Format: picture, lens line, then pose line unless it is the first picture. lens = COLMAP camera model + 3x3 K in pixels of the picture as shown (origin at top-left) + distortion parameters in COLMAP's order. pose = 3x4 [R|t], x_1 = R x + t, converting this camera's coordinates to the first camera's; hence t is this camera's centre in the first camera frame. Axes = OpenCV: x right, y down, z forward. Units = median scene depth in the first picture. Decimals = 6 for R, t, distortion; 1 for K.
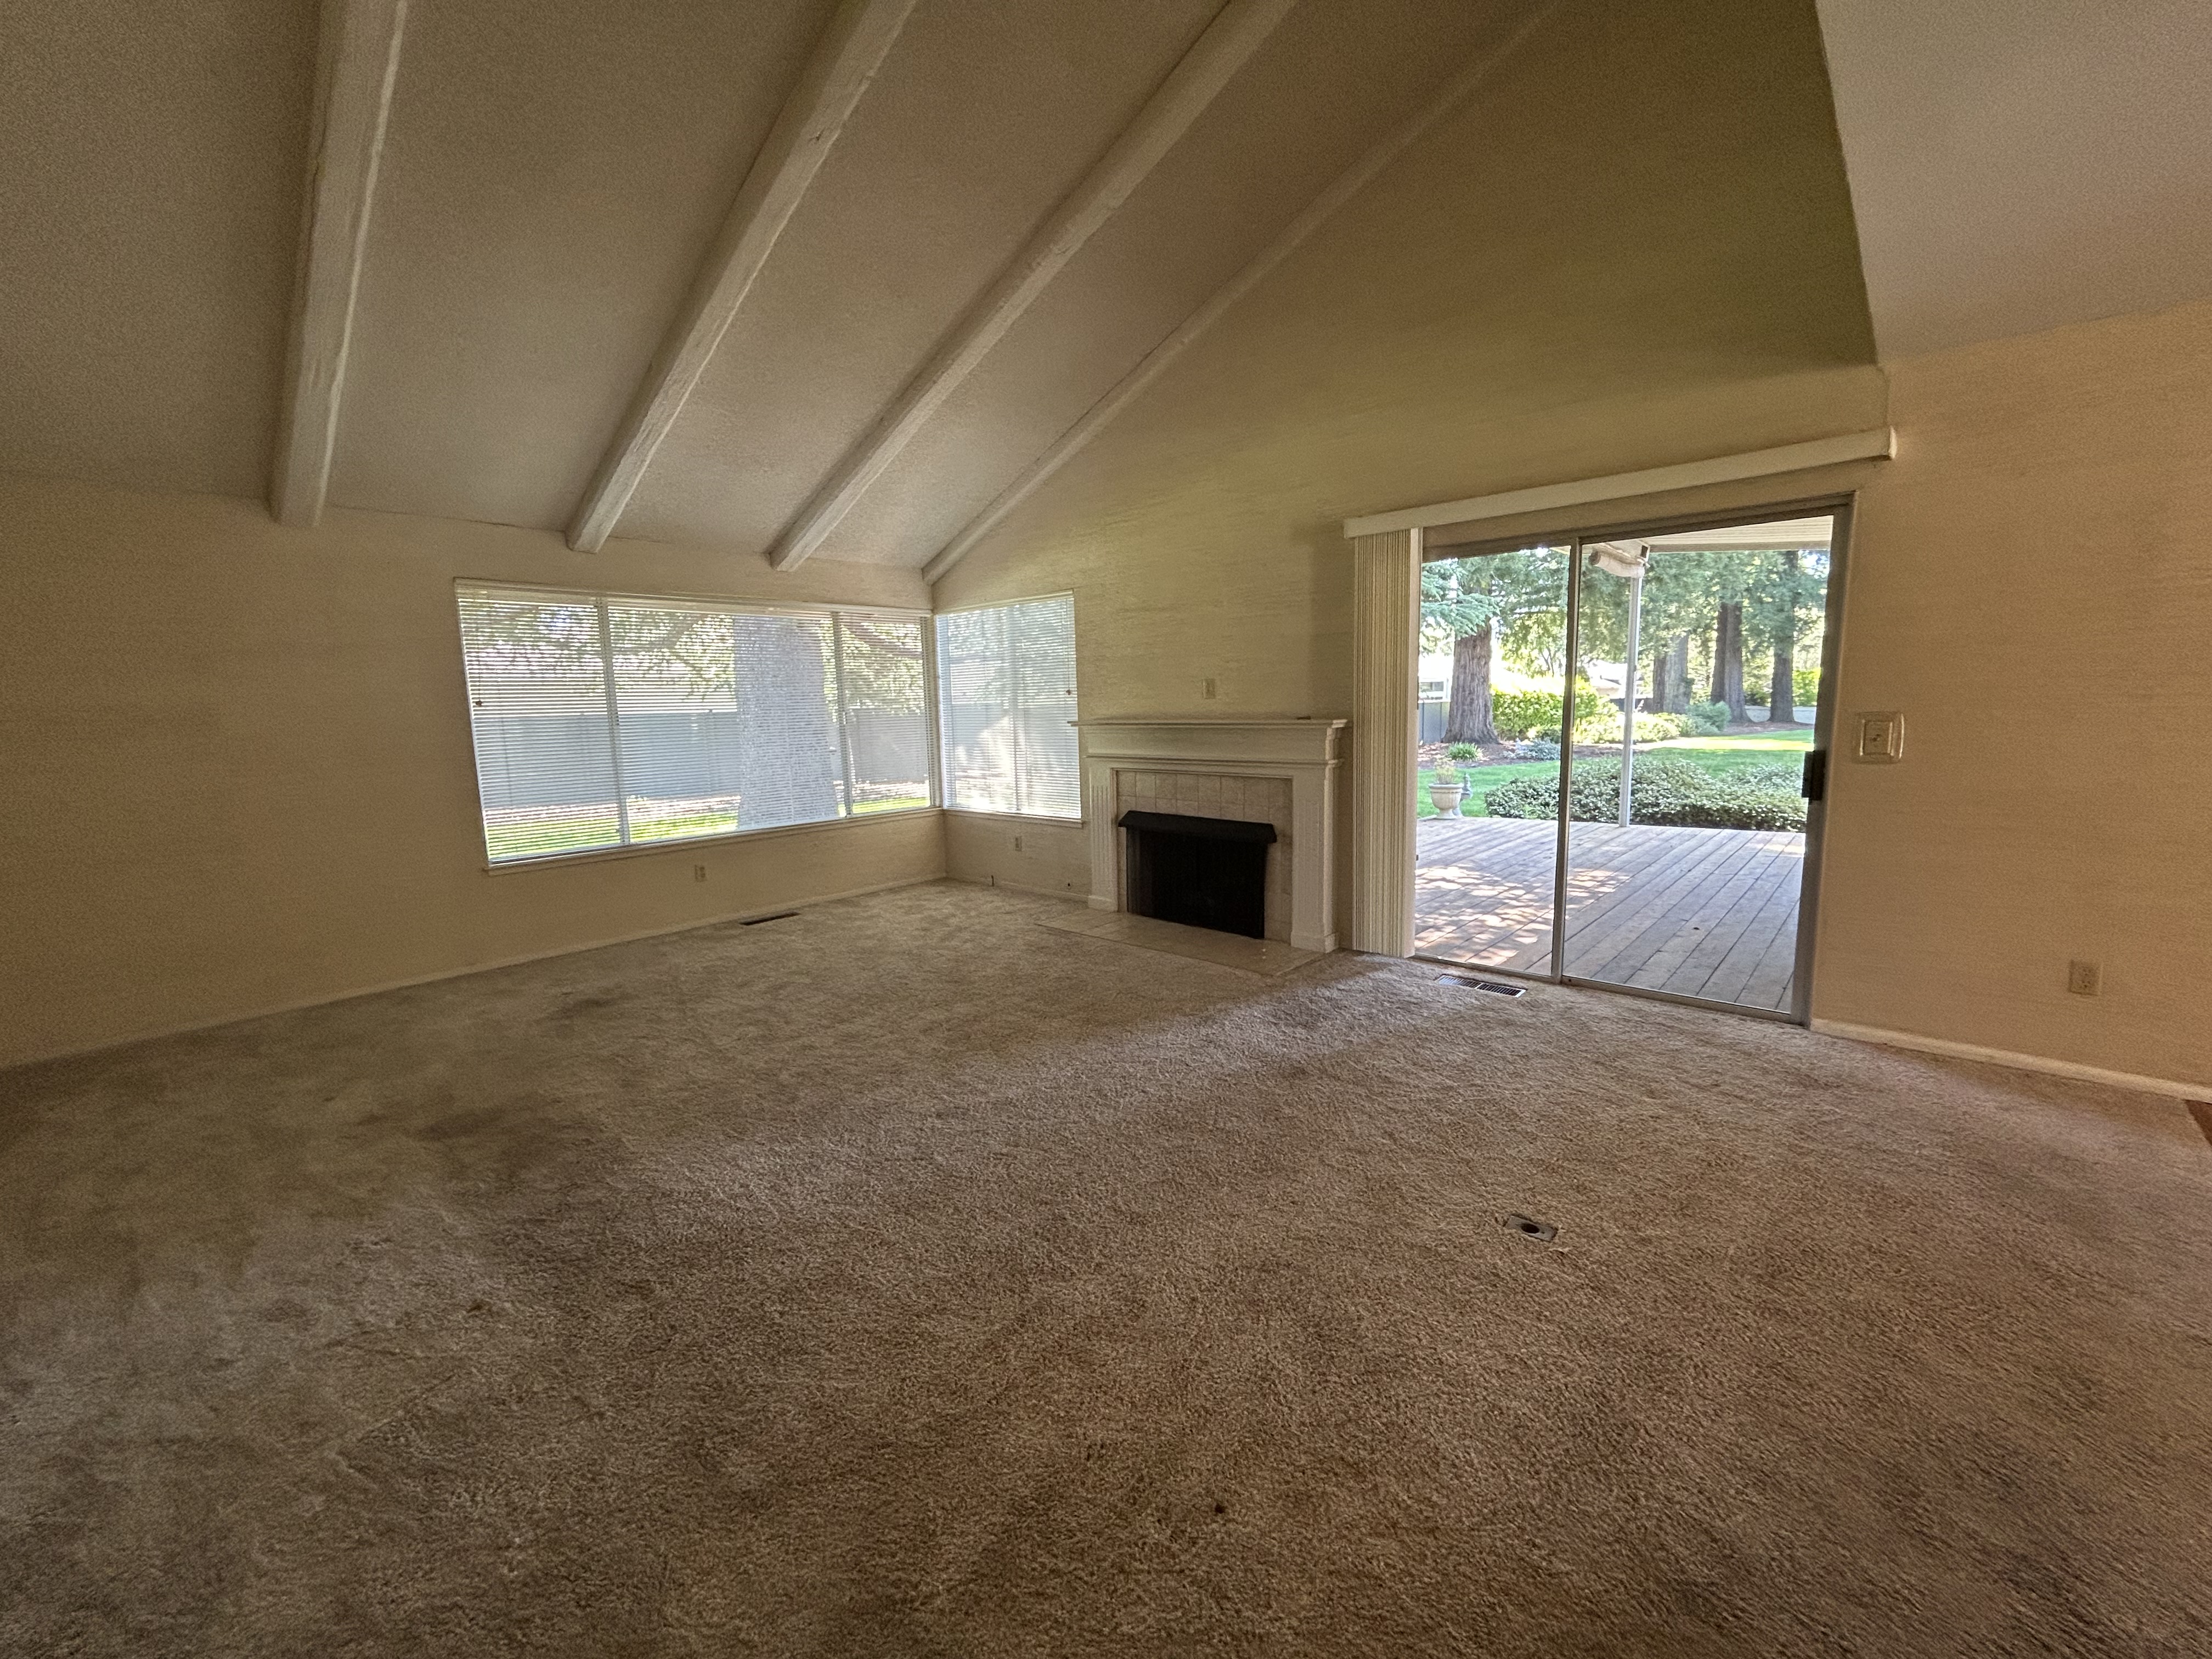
lens RADIAL K [[914.2, 0, 1099.6], [0, 914.2, 825.4], [0, 0, 1]] dist [-0.001523, 0.003250]
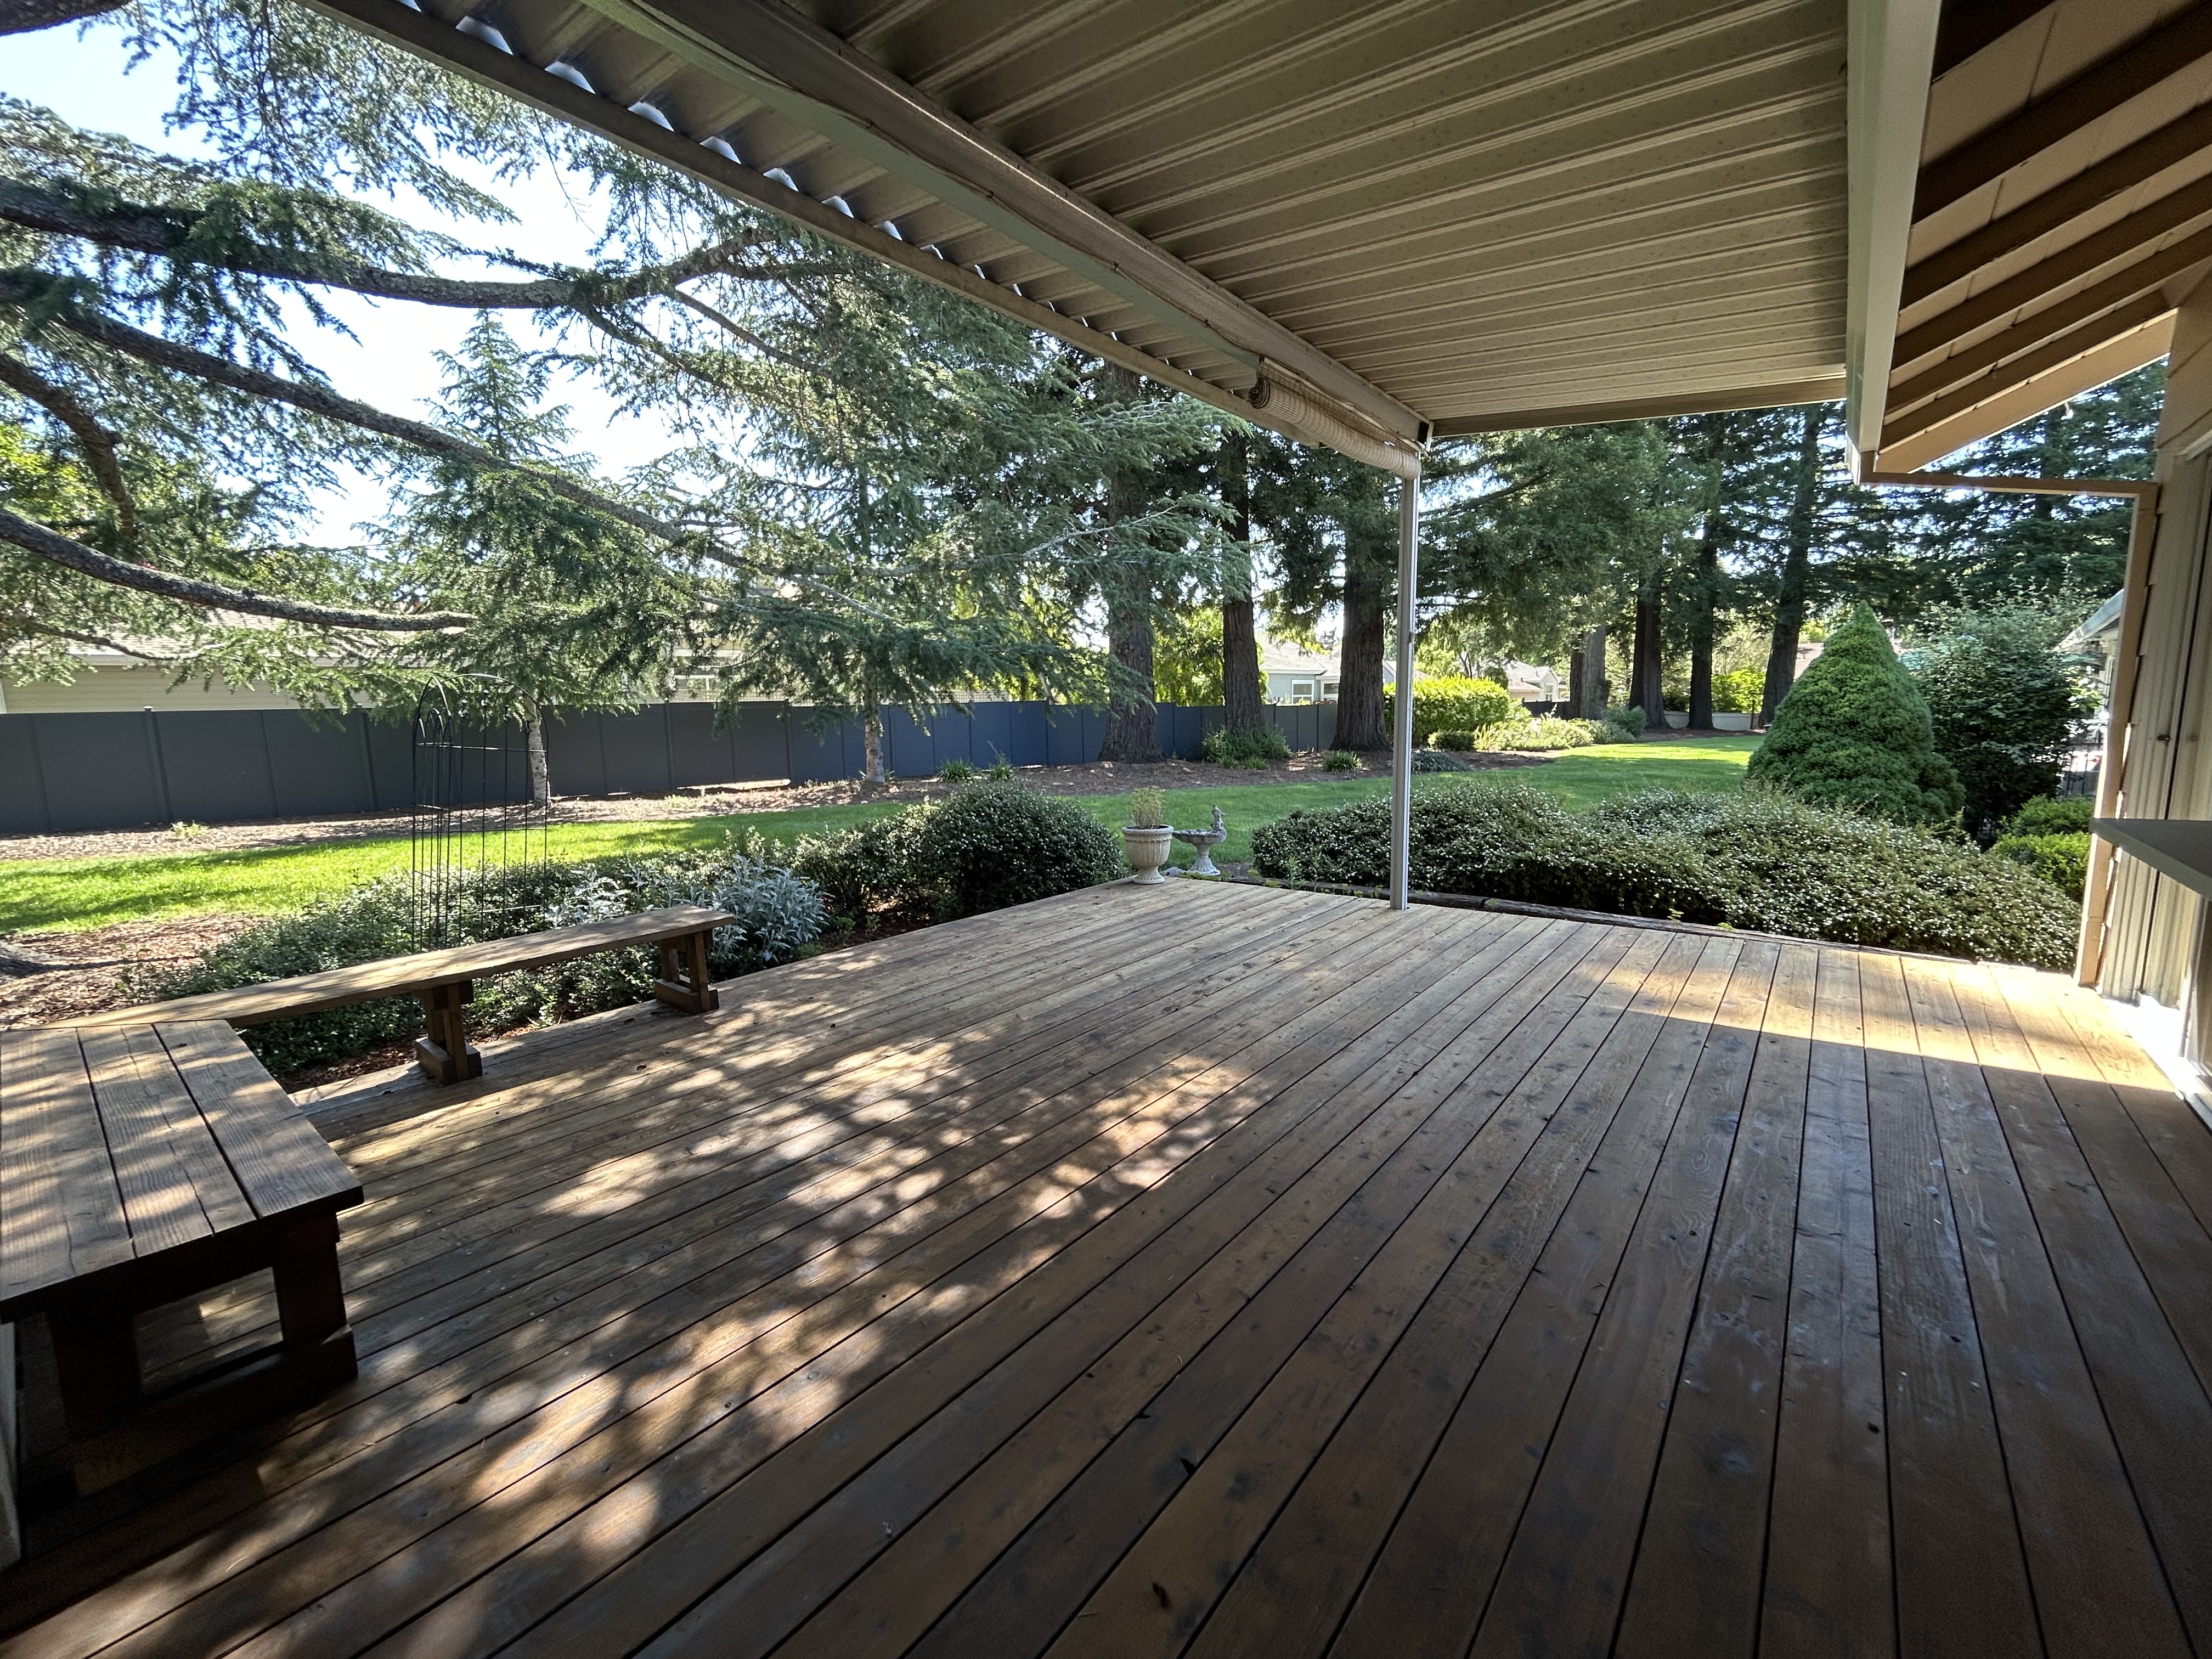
lens RADIAL K [[914.2, 0, 1099.6], [0, 914.2, 825.4], [0, 0, 1]] dist [-0.001523, 0.003250]
pose [[0.998499, -0.000313, 0.054775, 0.078871], [0.000442, 0.999997, -0.002337, -0.011302], [-0.054774, 0.002358, 0.998496, 0.095896]]
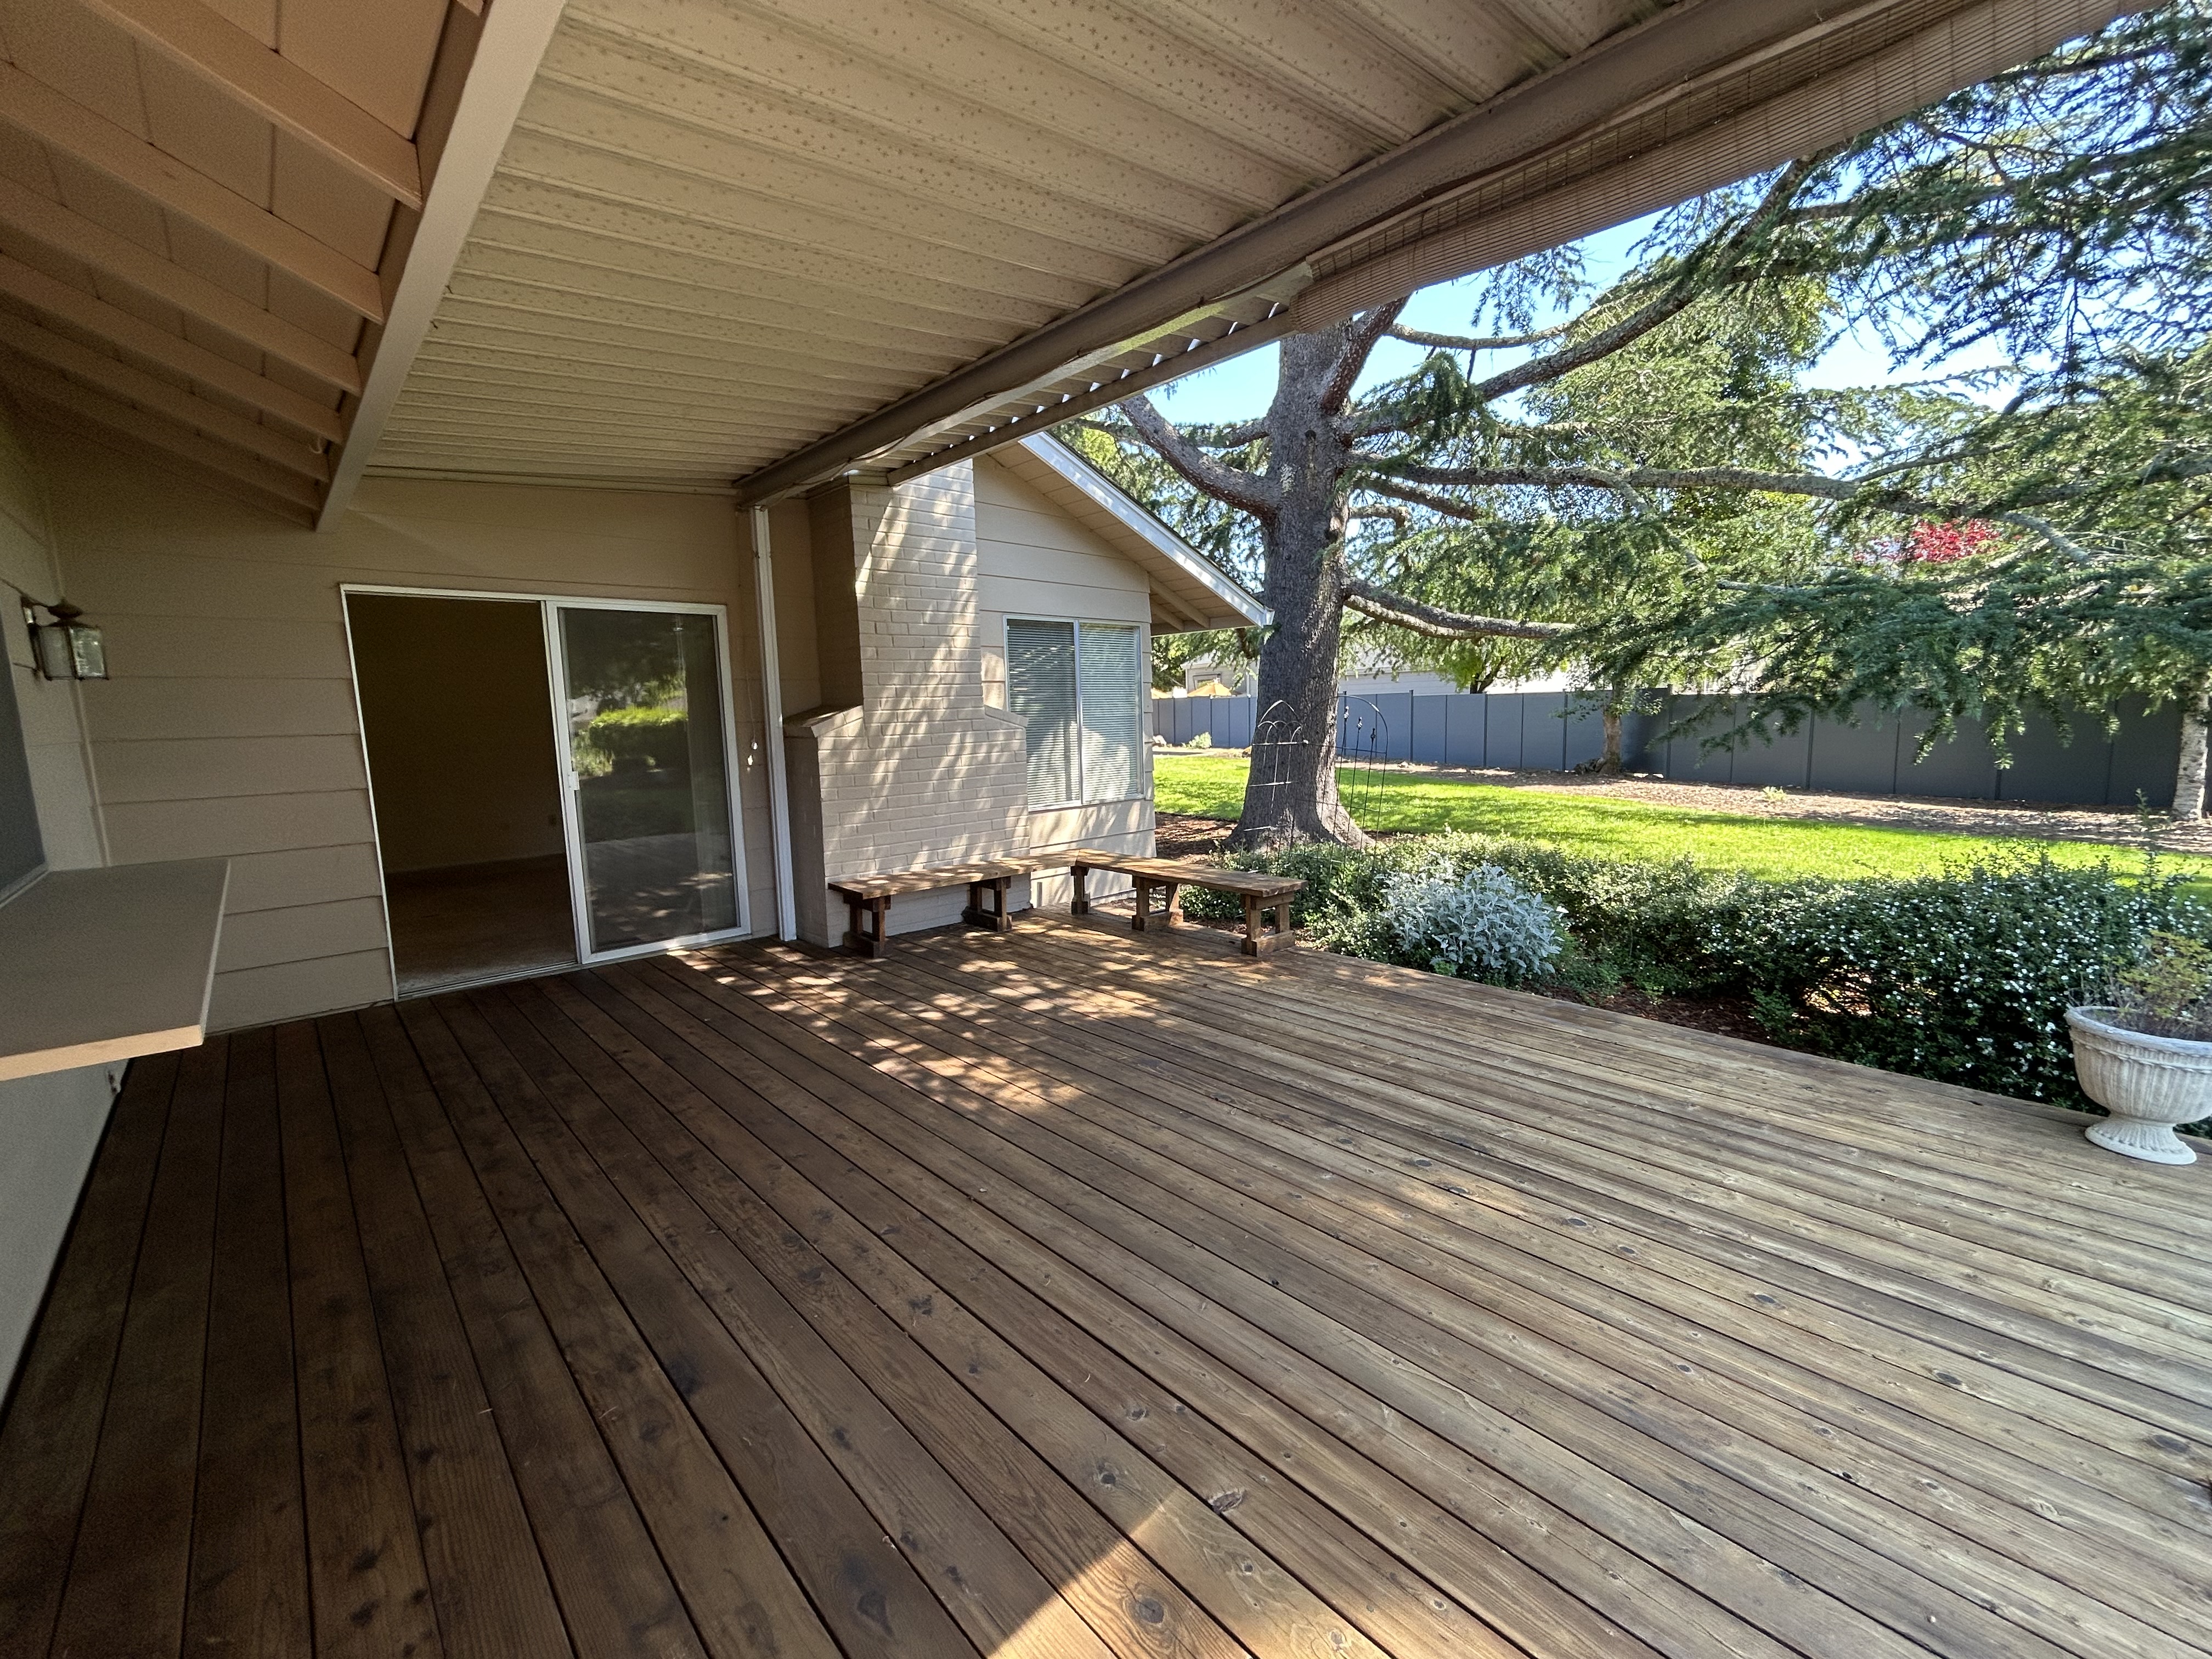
lens RADIAL K [[914.2, 0, 1099.6], [0, 914.2, 825.4], [0, 0, 1]] dist [-0.001523, 0.003250]
pose [[-0.092226, 0.154853, -0.983623, 0.164733], [-0.110526, 0.980137, 0.164667, -0.027920], [0.989585, 0.123902, -0.073279, 0.177319]]
